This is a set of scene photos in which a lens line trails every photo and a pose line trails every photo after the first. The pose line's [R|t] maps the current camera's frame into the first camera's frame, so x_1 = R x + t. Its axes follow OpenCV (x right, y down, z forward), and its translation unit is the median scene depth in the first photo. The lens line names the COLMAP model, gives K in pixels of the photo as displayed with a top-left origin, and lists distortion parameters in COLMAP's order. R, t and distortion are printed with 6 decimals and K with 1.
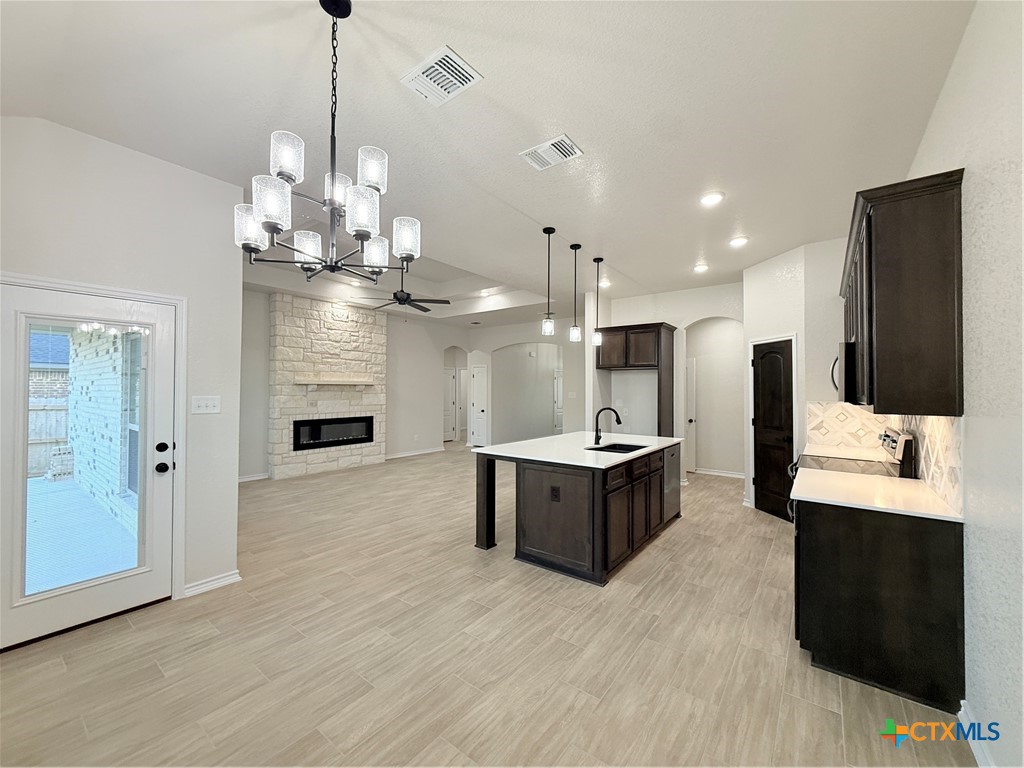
lens RADIAL K [[407.2, 0, 510.9], [0, 407.2, 384.8], [0, 0, 1]] dist [-0.001434, 0.000518]
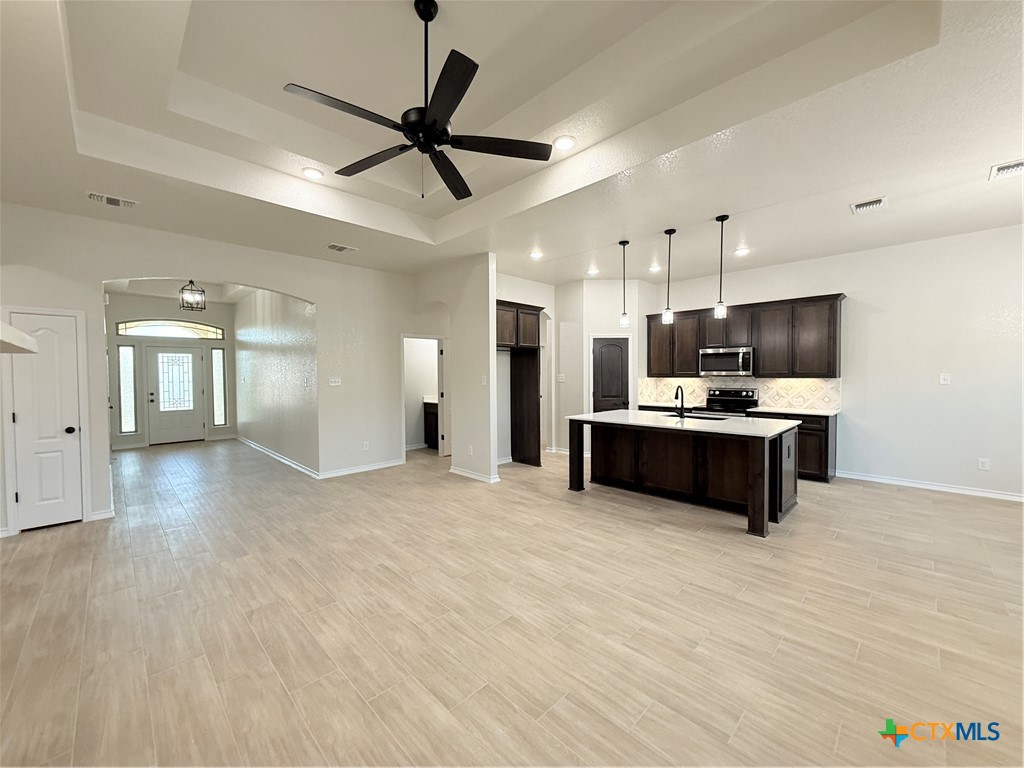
lens RADIAL K [[407.2, 0, 514.3], [0, 407.2, 386.9], [0, 0, 1]] dist [-0.001434, 0.000518]
pose [[0.132957, -0.037113, 0.990427, -1.118290], [-0.005152, 0.999259, 0.038136, 0.020193], [-0.991108, -0.010173, 0.132667, 1.506991]]
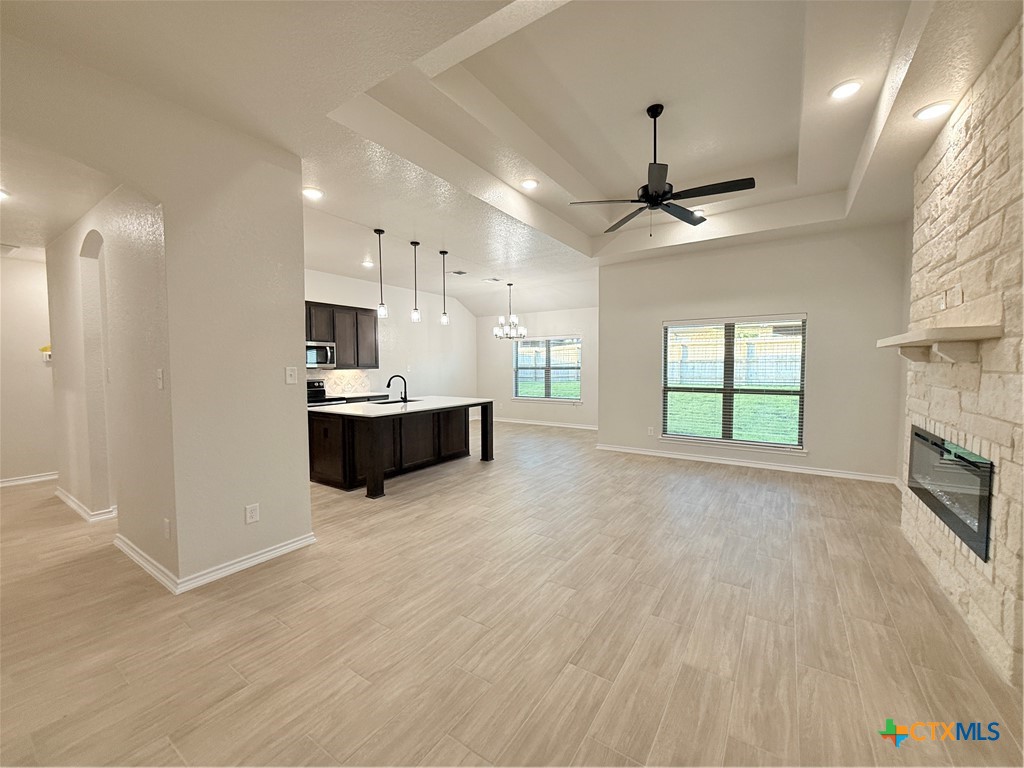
lens RADIAL K [[407.2, 0, 514.6], [0, 407.2, 383.4], [0, 0, 1]] dist [-0.001434, 0.000518]
pose [[-0.997728, 0.005821, -0.067119, -0.067726], [0.003545, 0.999416, 0.033989, 0.043908], [0.067278, 0.033674, -0.997166, 2.703422]]
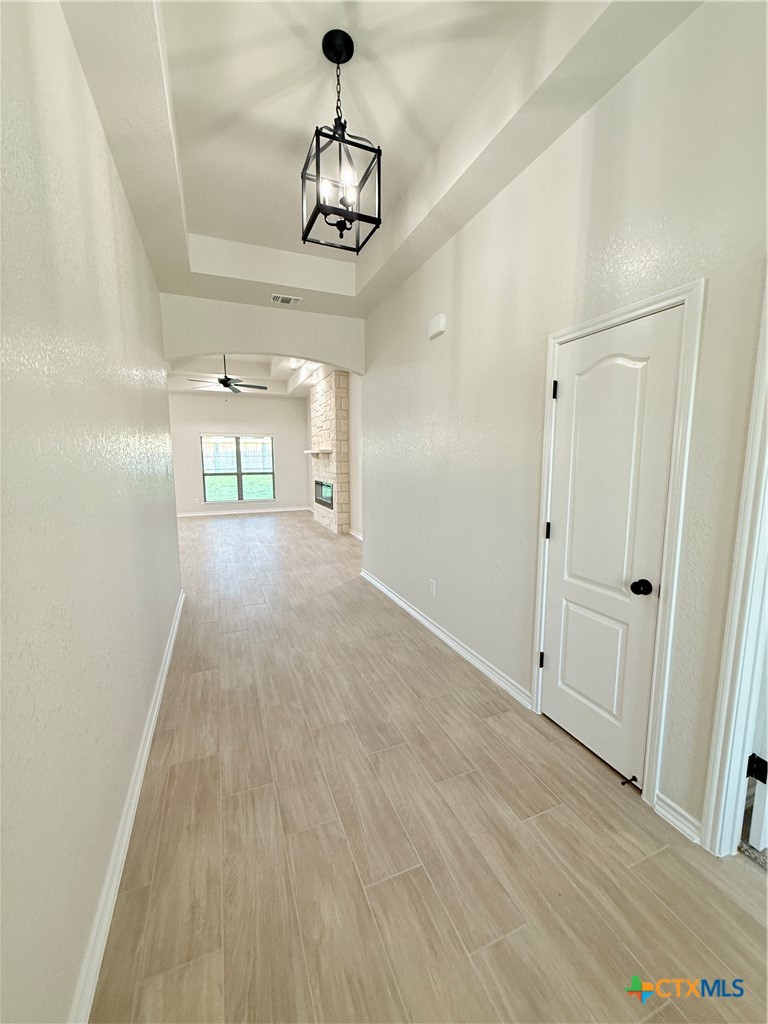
lens RADIAL K [[407.2, 0, 384.4], [0, 407.2, 510.4], [0, 0, 1]] dist [-0.001434, 0.000518]
pose [[-0.502020, 0.113225, -0.857412, 1.028817], [0.014836, 0.992375, 0.122361, 0.047081], [0.864729, 0.048707, -0.499872, 3.565669]]
